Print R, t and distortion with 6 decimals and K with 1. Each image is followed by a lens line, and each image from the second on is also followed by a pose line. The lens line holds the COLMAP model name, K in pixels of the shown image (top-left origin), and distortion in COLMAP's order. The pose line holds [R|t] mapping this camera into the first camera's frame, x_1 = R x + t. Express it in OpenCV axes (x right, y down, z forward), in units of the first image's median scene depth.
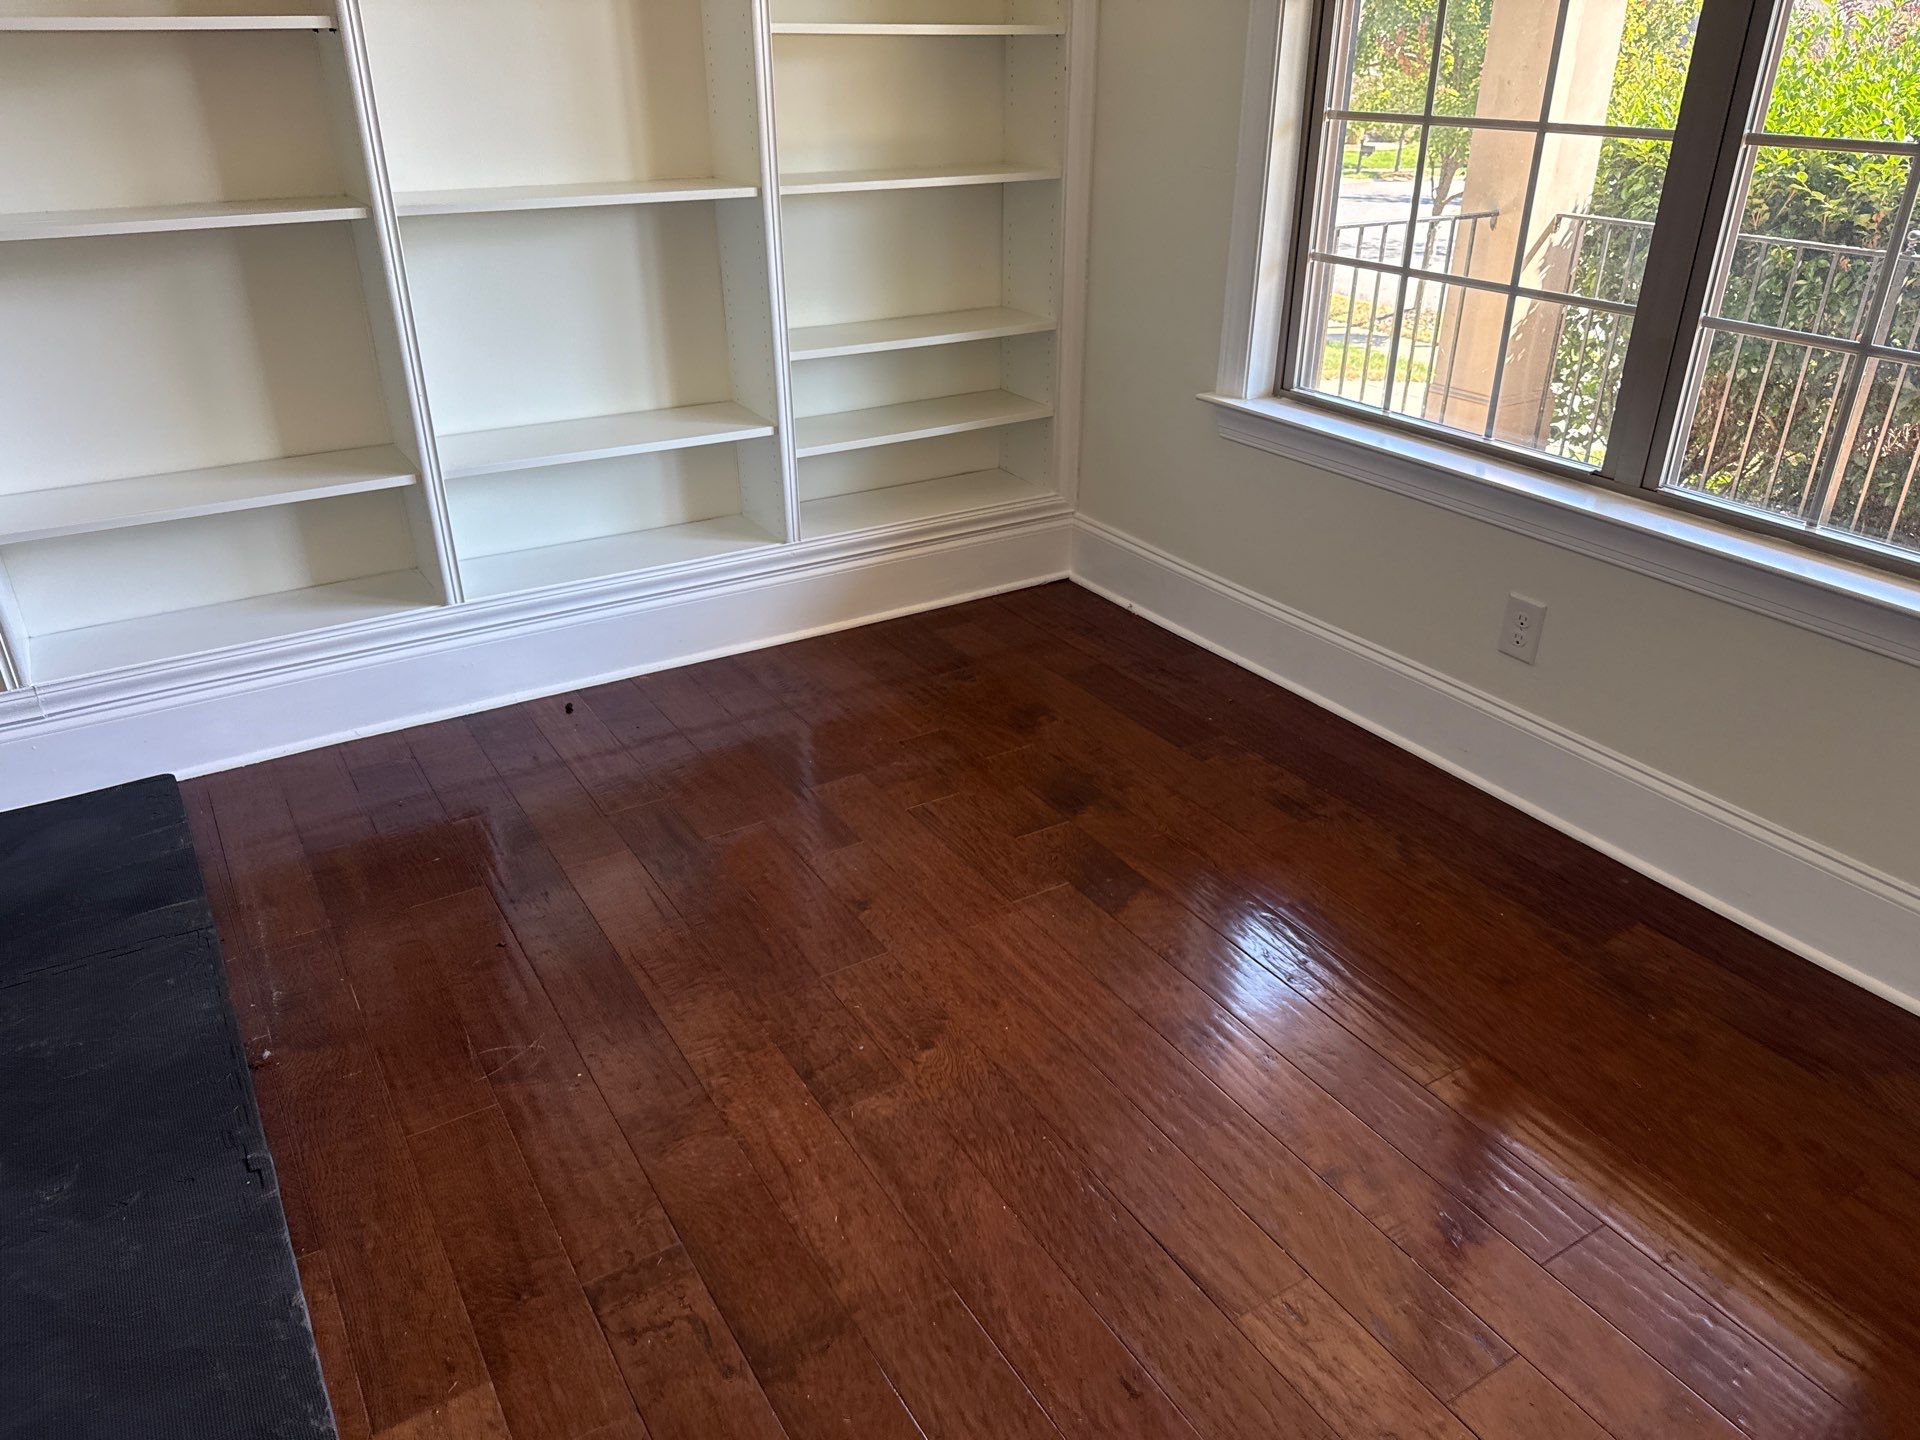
lens RADIAL K [[1348.7, 0, 976.6], [0, 1348.7, 719.5], [0, 0, 1]] dist [0.050662, -0.073750]
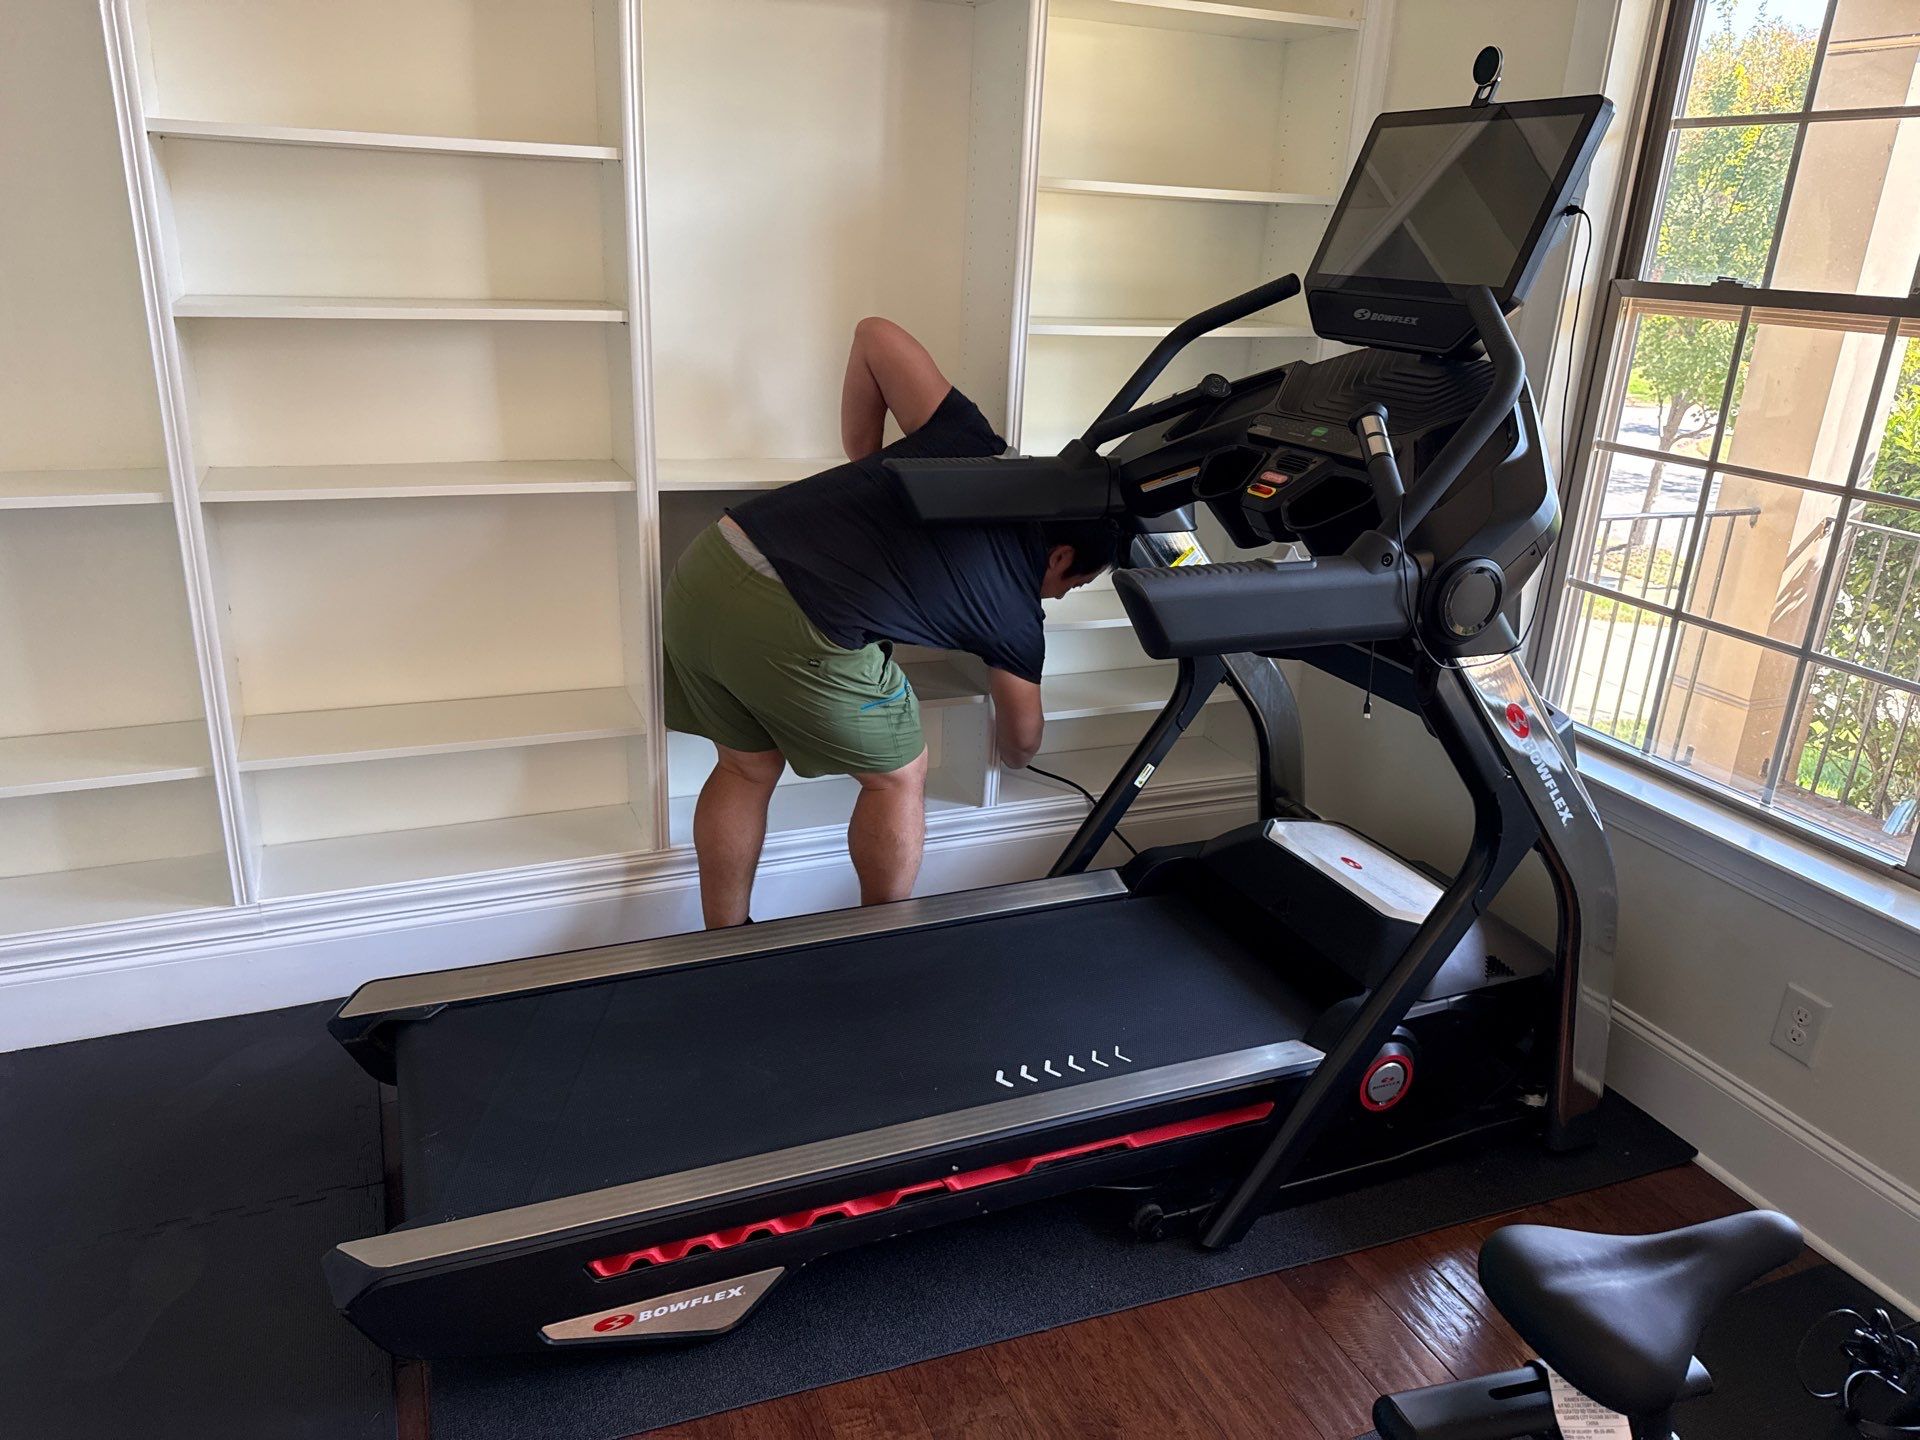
lens RADIAL K [[1360.6, 0, 960.0], [0, 1360.6, 720.0], [0, 0, 1]] dist [0.003376, -0.006905]
pose [[0.985634, 0.093457, -0.140684, -0.038956], [-0.110797, 0.986457, -0.120937, -0.109806], [0.127477, 0.134787, 0.982640, 0.033482]]
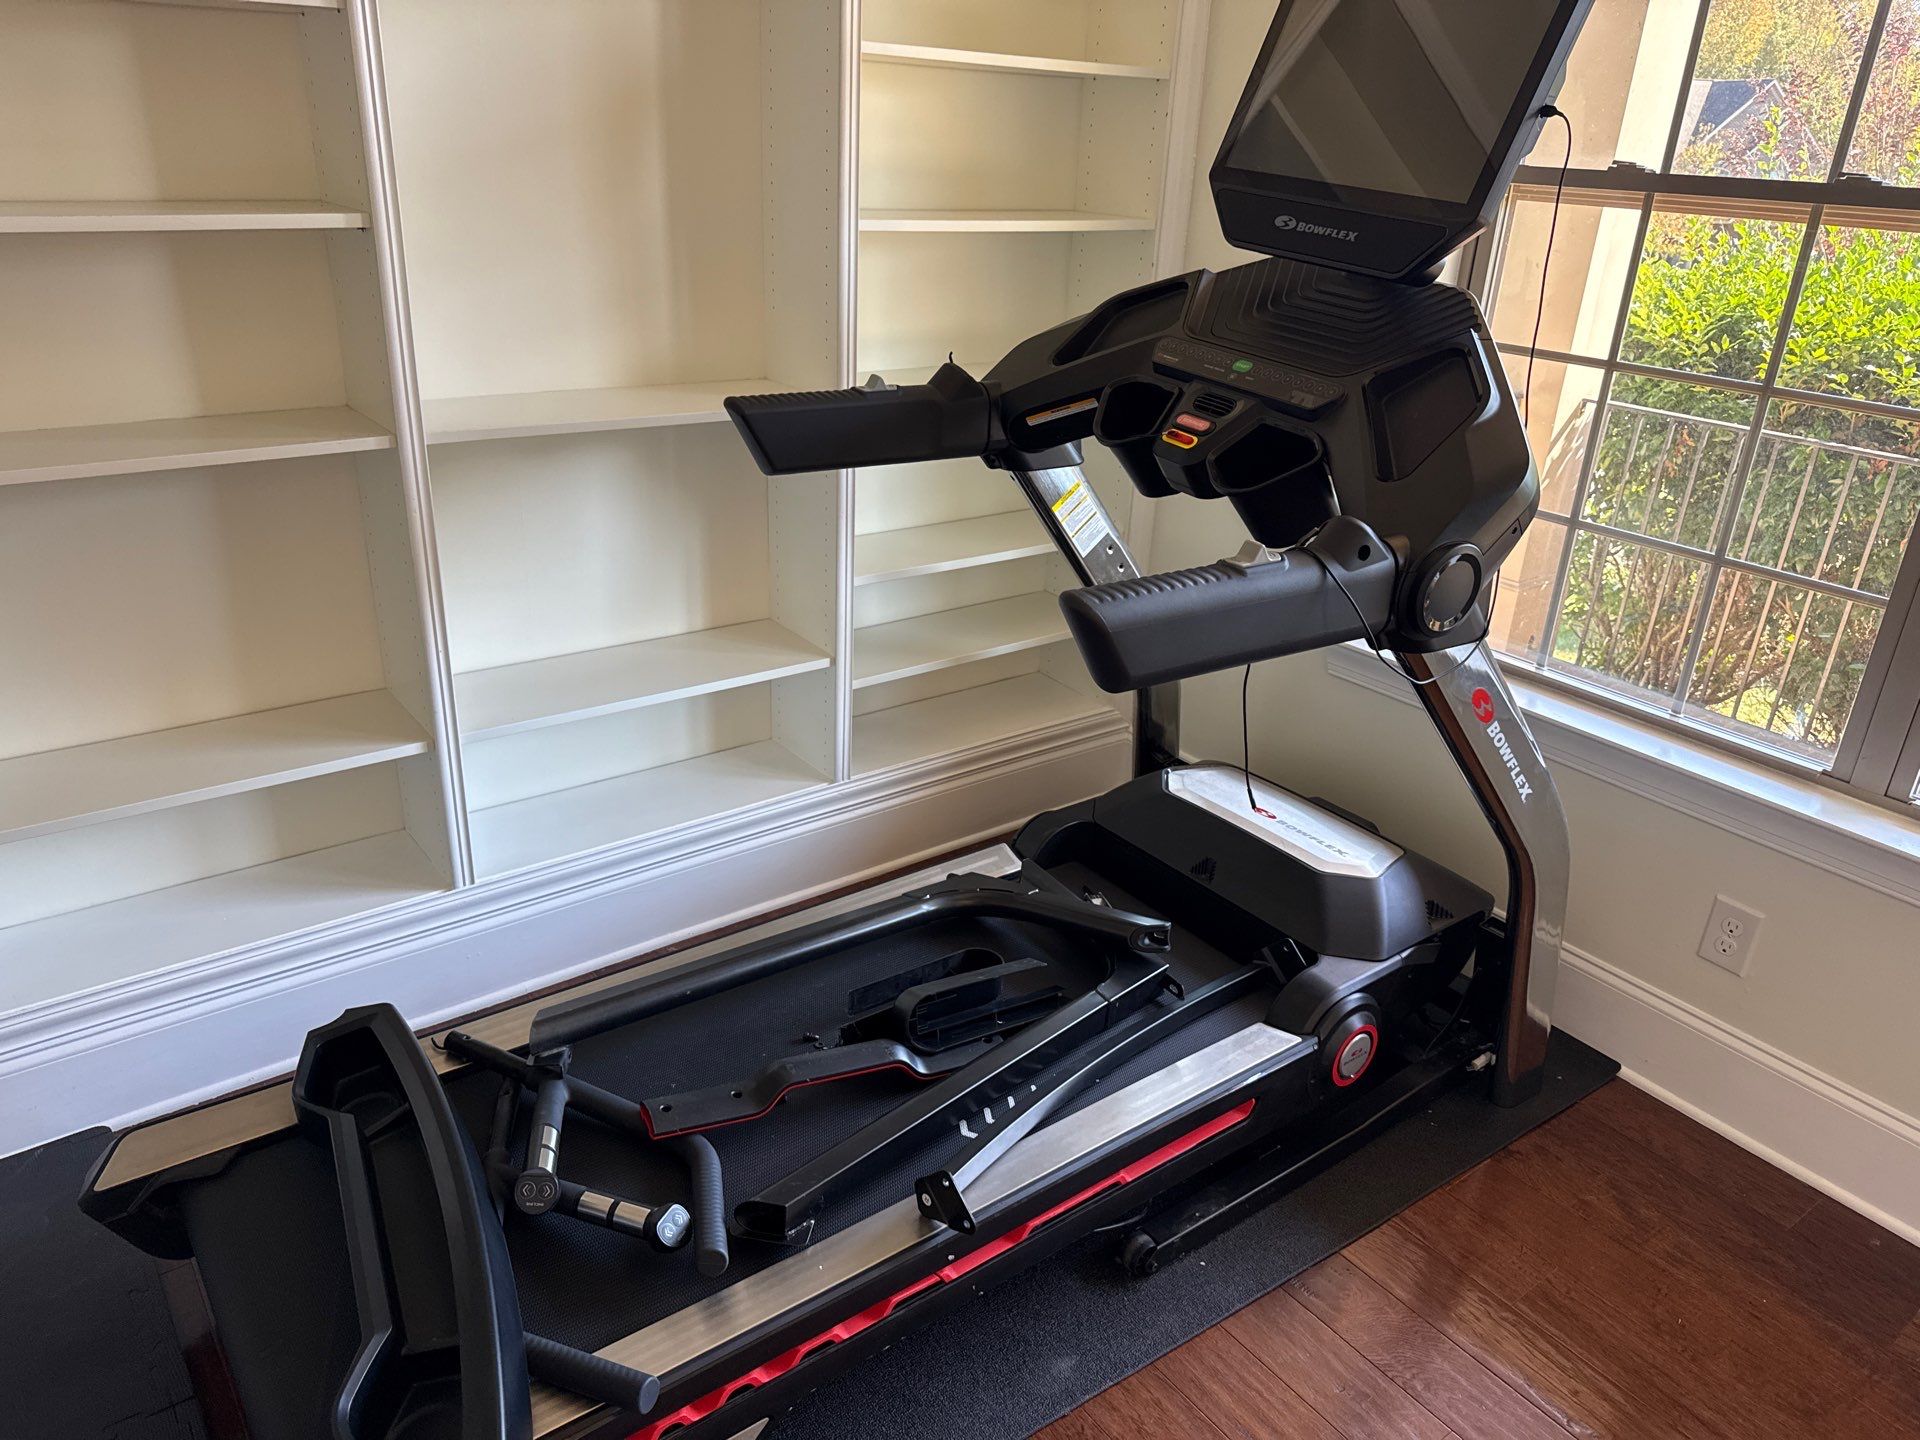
lens RADIAL K [[1350.1, 0, 956.9], [0, 1350.1, 694.9], [0, 0, 1]] dist [0.096941, -0.154081]
pose [[0.994996, 0.004712, 0.099805, -0.219219], [0.001256, 0.998219, -0.059647, -0.196890], [-0.099908, 0.059474, 0.993218, 0.176304]]
